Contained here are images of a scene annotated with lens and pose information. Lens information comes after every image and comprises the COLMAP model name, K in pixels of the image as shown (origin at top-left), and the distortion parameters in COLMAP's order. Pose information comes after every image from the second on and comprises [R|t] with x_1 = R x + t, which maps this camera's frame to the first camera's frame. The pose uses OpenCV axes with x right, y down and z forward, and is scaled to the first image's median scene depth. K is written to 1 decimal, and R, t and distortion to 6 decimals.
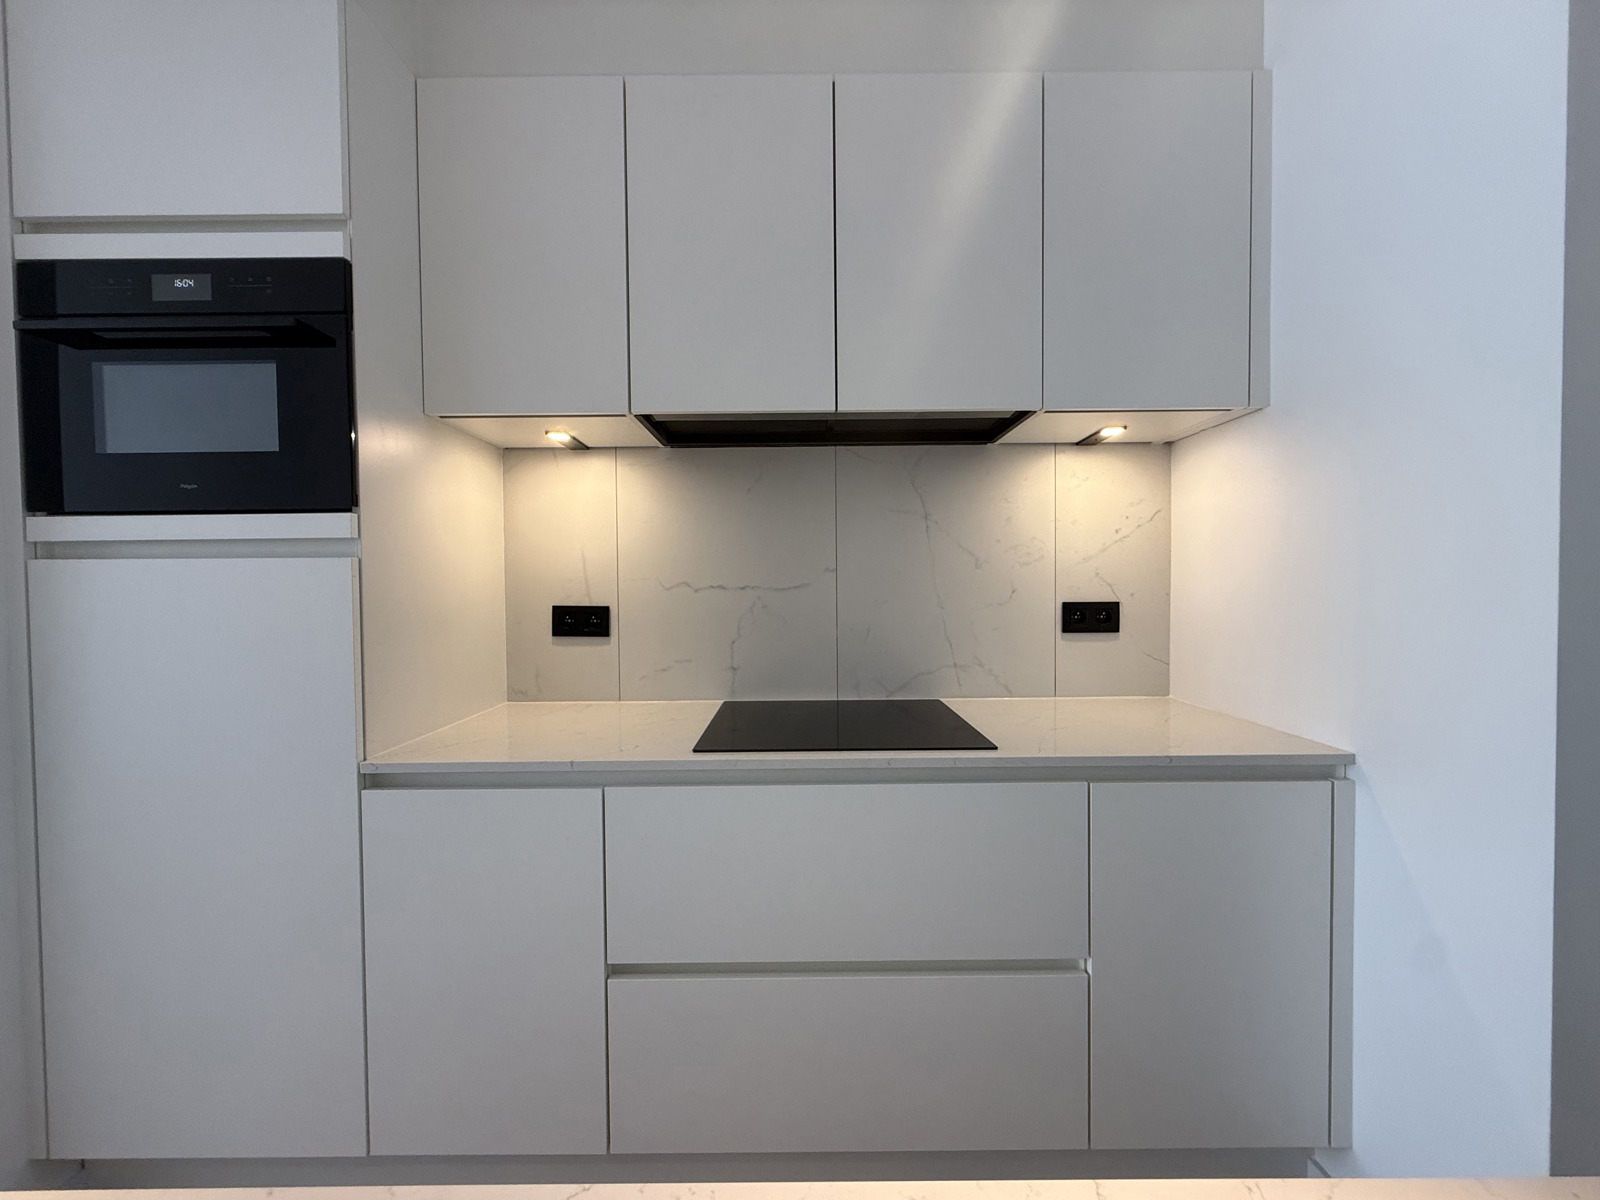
lens RADIAL K [[636.0, 0, 798.1], [0, 636.0, 598.9], [0, 0, 1]] dist [0.001237, 0.000326]
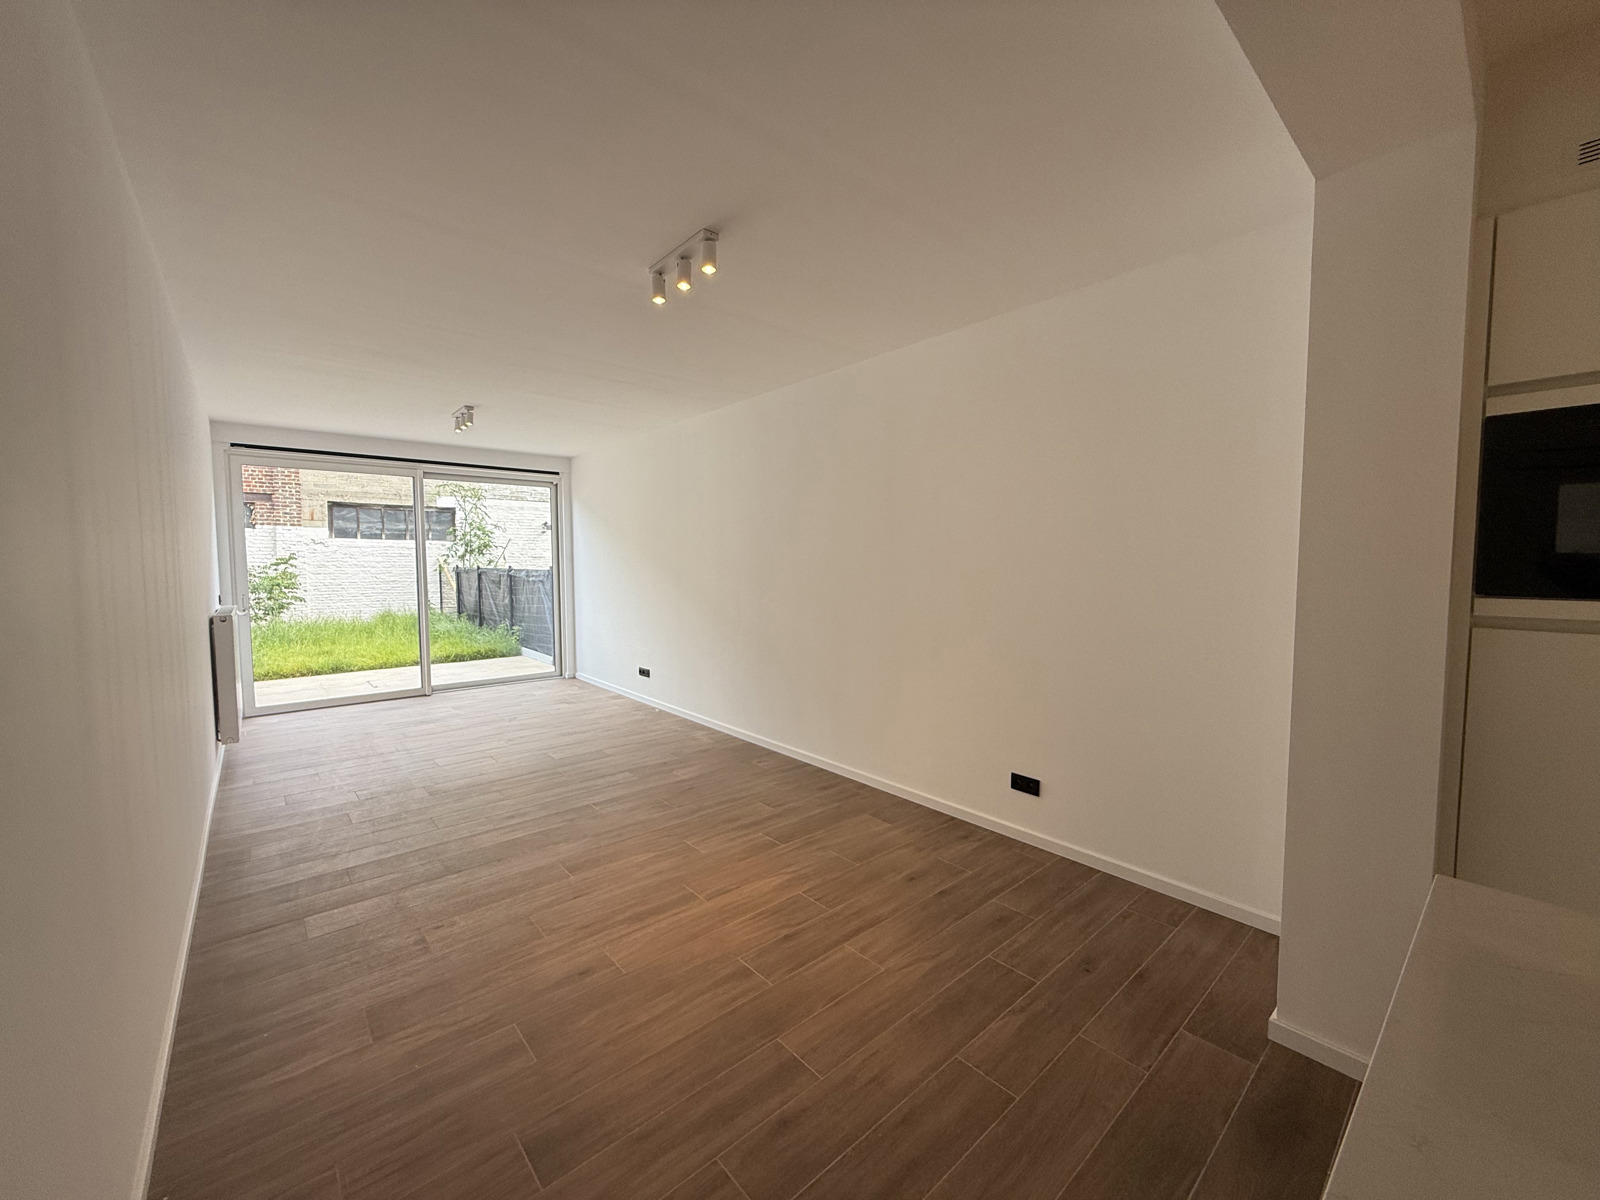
lens RADIAL K [[636.0, 0, 798.1], [0, 636.0, 598.9], [0, 0, 1]] dist [0.001237, 0.000326]
pose [[0.646402, 0.053813, -0.761097, -0.809070], [-0.022127, 0.998412, 0.051799, -0.122472], [0.762676, -0.016642, 0.646566, -0.779818]]
